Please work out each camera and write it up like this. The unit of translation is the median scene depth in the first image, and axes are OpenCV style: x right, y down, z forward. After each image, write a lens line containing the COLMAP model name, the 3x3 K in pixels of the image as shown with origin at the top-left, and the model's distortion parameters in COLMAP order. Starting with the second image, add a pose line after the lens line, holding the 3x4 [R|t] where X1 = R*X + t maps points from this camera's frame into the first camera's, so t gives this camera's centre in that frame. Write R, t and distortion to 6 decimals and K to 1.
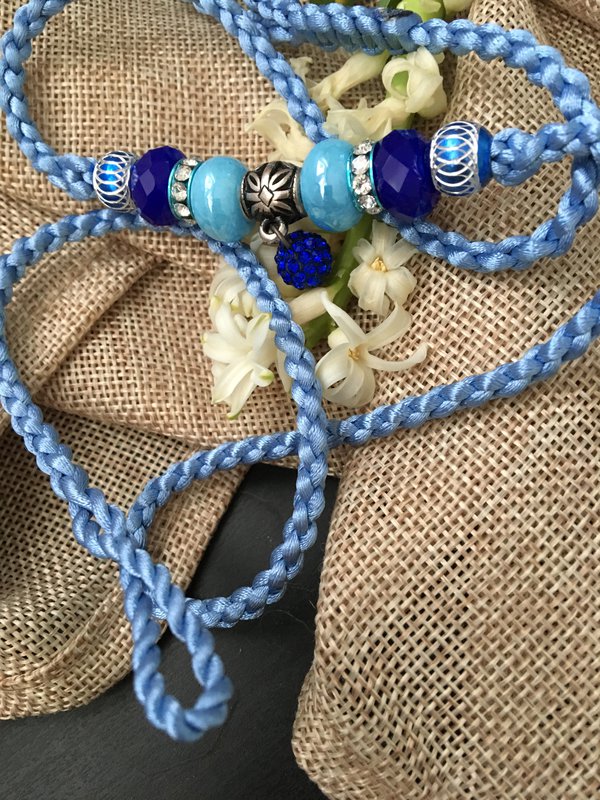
lens RADIAL K [[726.4, 0, 286.3], [0, 726.4, 420.2], [0, 0, 1]] dist [0.079278, -0.222729]
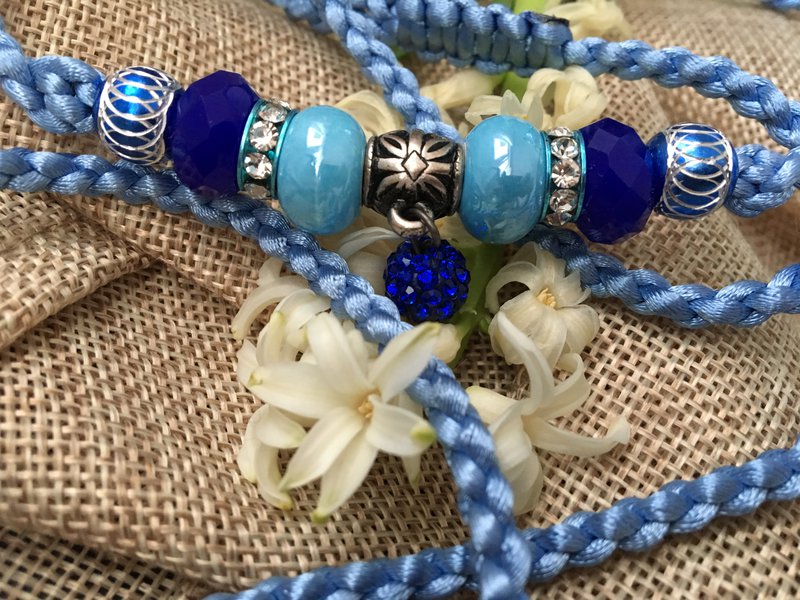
lens RADIAL K [[726.4, 0, 401.6], [0, 726.4, 296.2], [0, 0, 1]] dist [0.079278, -0.222729]
pose [[0.897201, 0.187987, 0.399614, -0.275289], [-0.015506, 0.917729, -0.396904, 0.060042], [-0.441351, 0.349906, 0.826302, 0.502304]]
